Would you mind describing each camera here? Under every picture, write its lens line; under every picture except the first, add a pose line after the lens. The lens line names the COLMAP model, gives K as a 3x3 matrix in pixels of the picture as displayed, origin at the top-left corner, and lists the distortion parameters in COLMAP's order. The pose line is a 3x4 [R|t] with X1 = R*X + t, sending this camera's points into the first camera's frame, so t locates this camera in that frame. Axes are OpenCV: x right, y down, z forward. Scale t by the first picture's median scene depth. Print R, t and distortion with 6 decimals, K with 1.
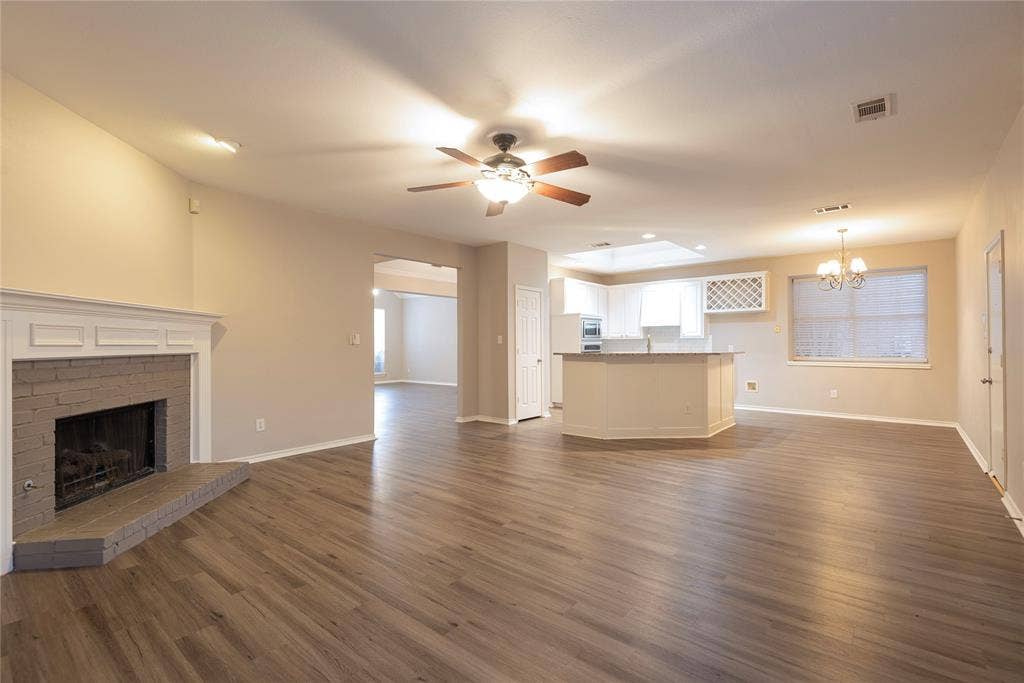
lens RADIAL K [[460.6, 0, 504.6], [0, 460.6, 341.2], [0, 0, 1]] dist [0.019723, -0.010332]
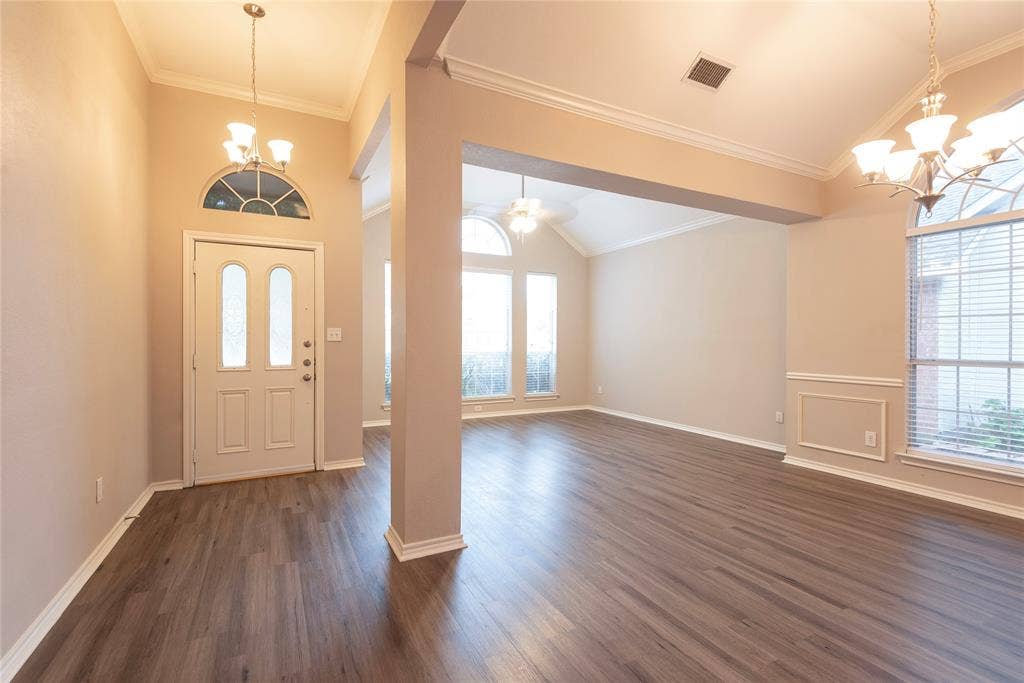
lens RADIAL K [[460.6, 0, 510.7], [0, 460.6, 345.1], [0, 0, 1]] dist [0.019723, -0.010332]
pose [[0.925921, 0.009404, -0.377601, -0.212778], [-0.003429, 0.999858, 0.016493, 0.006838], [0.377702, -0.013976, 0.925822, 0.962527]]
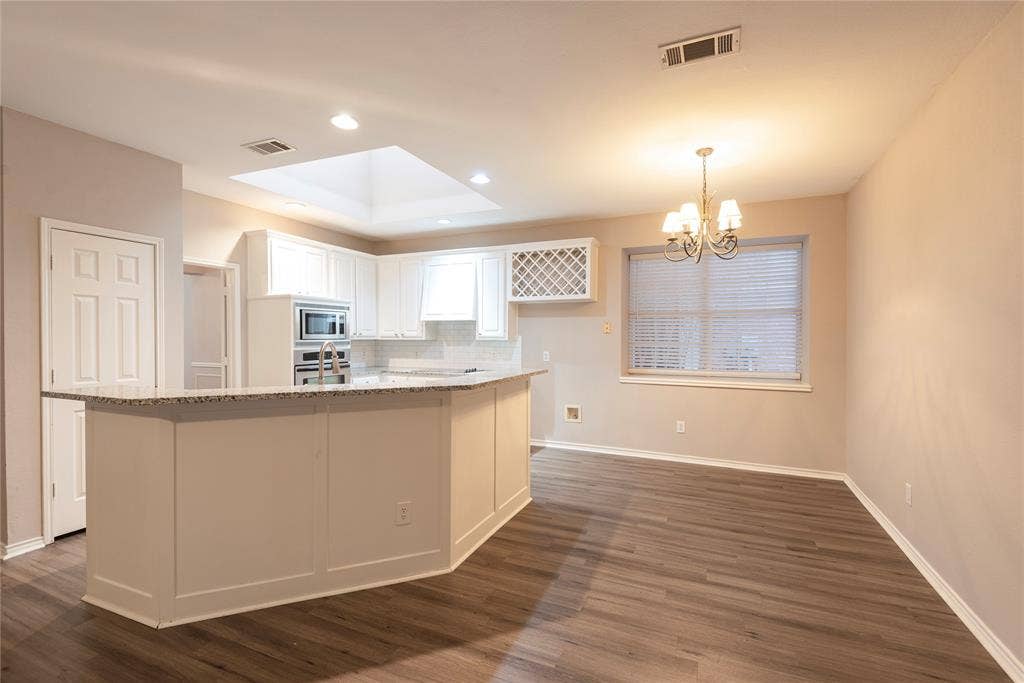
lens RADIAL K [[460.6, 0, 509.3], [0, 460.6, 343.6], [0, 0, 1]] dist [0.019723, -0.010332]
pose [[0.959421, 0.000267, 0.281977, 0.301160], [-0.007032, 0.999711, 0.022980, -0.020298], [-0.281890, -0.024030, 0.959146, 0.456940]]
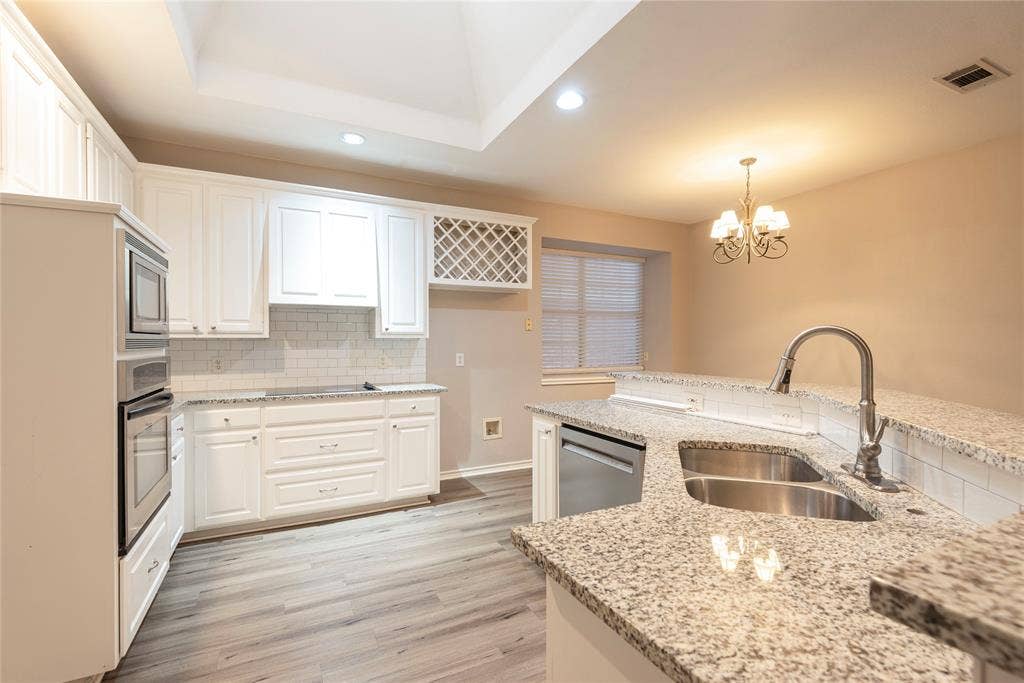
lens RADIAL K [[460.6, 0, 509.9], [0, 460.6, 343.3], [0, 0, 1]] dist [0.019723, -0.010332]
pose [[0.390208, -0.000433, 0.920727, 0.053459], [-0.008328, 0.999957, 0.004000, -0.005312], [-0.920689, -0.009228, 0.390188, 0.894076]]
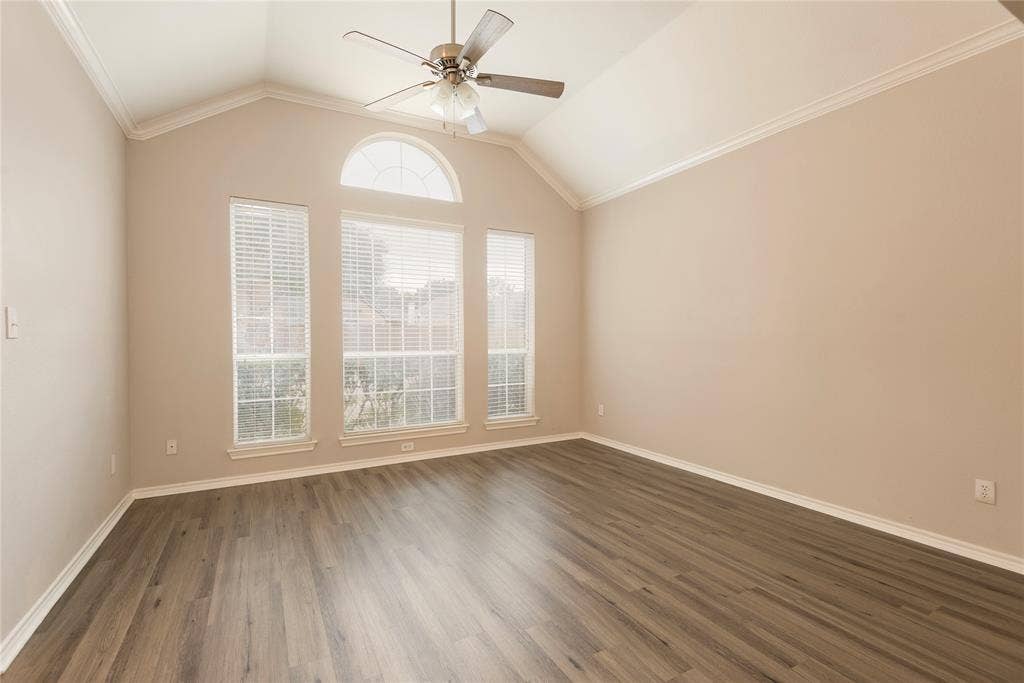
lens RADIAL K [[462.7, 0, 507.8], [0, 462.7, 343.1], [0, 0, 1]] dist [-0.003722, -0.000384]
pose [[0.932190, 0.002501, -0.361961, -0.297127], [0.005399, 0.999769, 0.020812, 0.009417], [0.361930, -0.021354, 0.931961, 1.304452]]
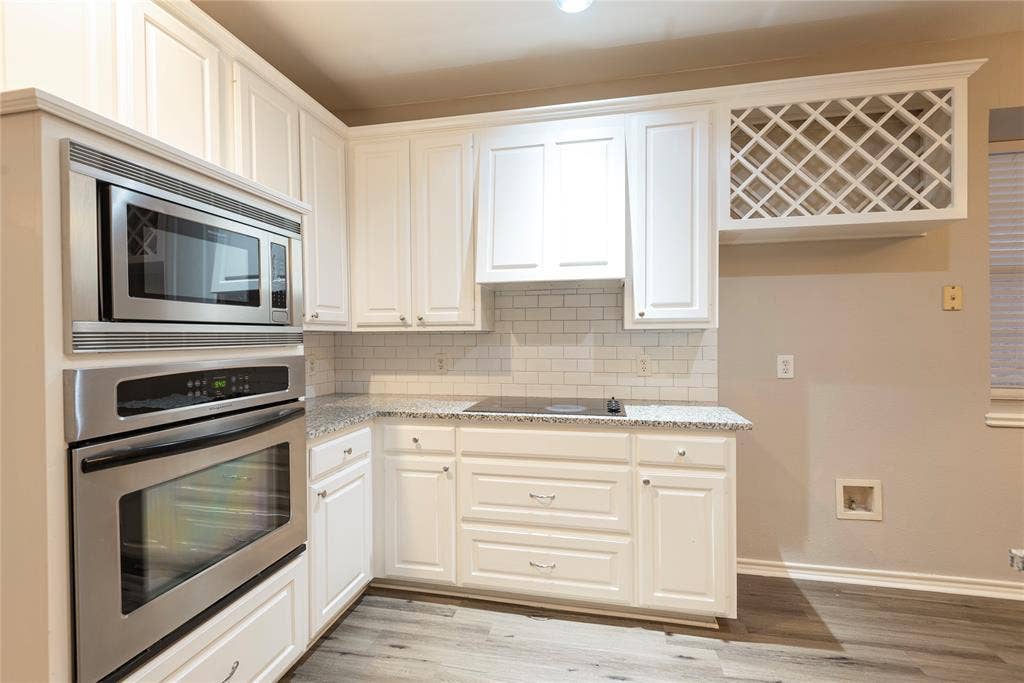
lens RADIAL K [[460.6, 0, 508.0], [0, 460.6, 341.1], [0, 0, 1]] dist [0.019723, -0.010332]
pose [[0.878360, -0.007353, 0.477943, 0.242808], [-0.000890, 0.999855, 0.017019, -0.004765], [-0.477998, -0.015375, 0.878226, 0.988753]]
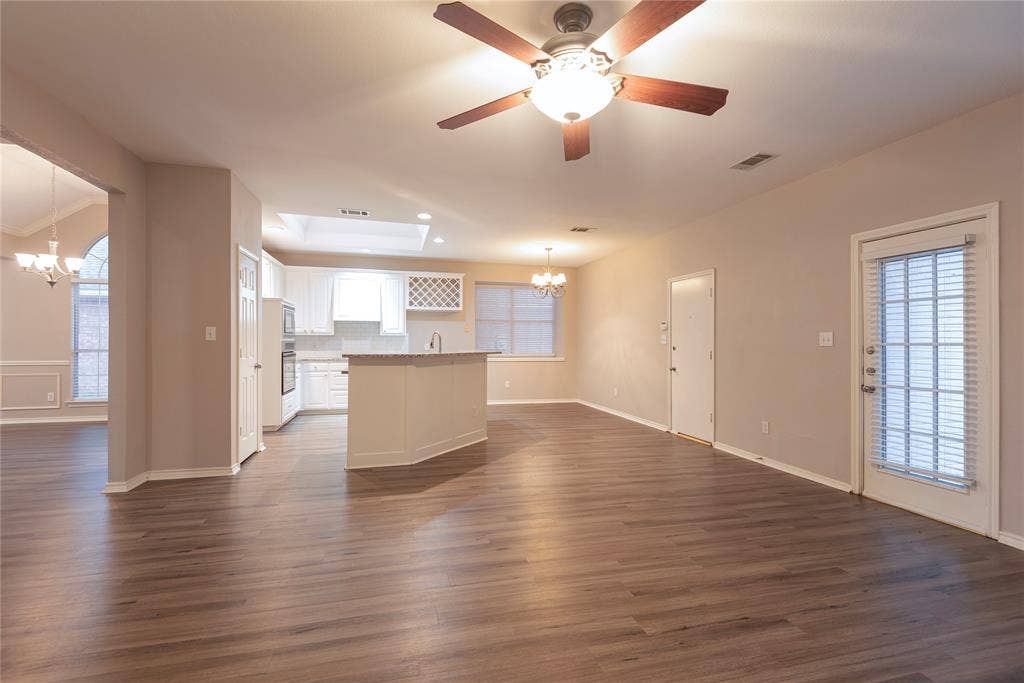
lens RADIAL K [[460.6, 0, 512.0], [0, 460.6, 340.9], [0, 0, 1]] dist [0.019723, -0.010332]
pose [[0.569864, 0.006488, 0.821714, -0.266133], [-0.012271, 0.999925, 0.000614, 0.000769], [-0.821648, -0.010433, 0.569900, 0.334282]]
